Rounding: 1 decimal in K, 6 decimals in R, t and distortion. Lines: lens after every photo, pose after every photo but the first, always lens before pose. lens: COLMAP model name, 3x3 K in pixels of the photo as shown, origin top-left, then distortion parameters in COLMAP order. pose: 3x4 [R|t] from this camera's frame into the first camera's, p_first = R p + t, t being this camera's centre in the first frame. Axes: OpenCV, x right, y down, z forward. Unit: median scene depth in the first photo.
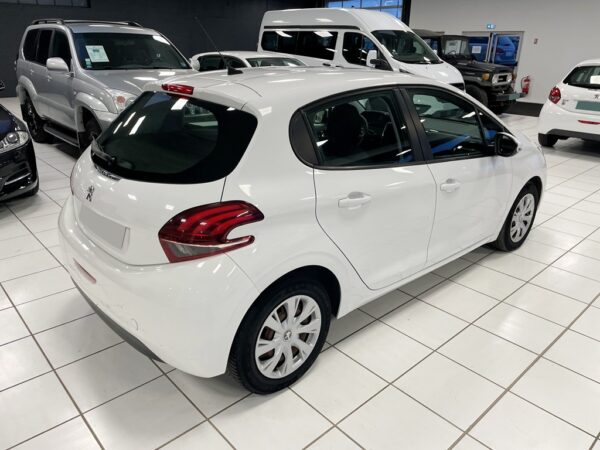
lens RADIAL K [[453.5, 0, 293.7], [0, 453.5, 226.6], [0, 0, 1]] dist [0.041014, -0.037276]
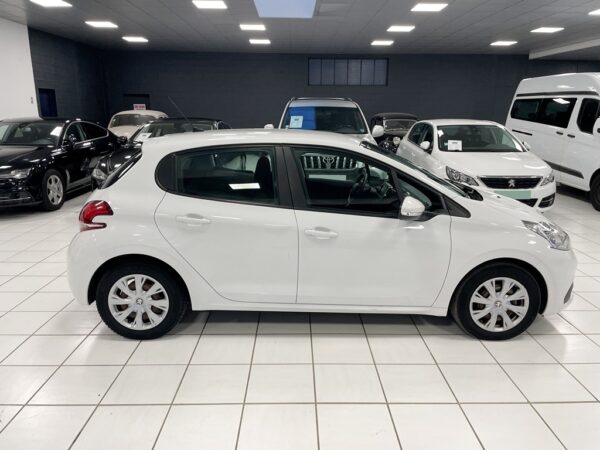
lens RADIAL K [[453.5, 0, 302.8], [0, 453.5, 222.2], [0, 0, 1]] dist [0.041014, -0.037276]
pose [[0.751907, 0.149205, -0.642163, 0.331073], [-0.240609, 0.968971, -0.056591, -0.013747], [0.613794, 0.197061, 0.764476, 0.038101]]
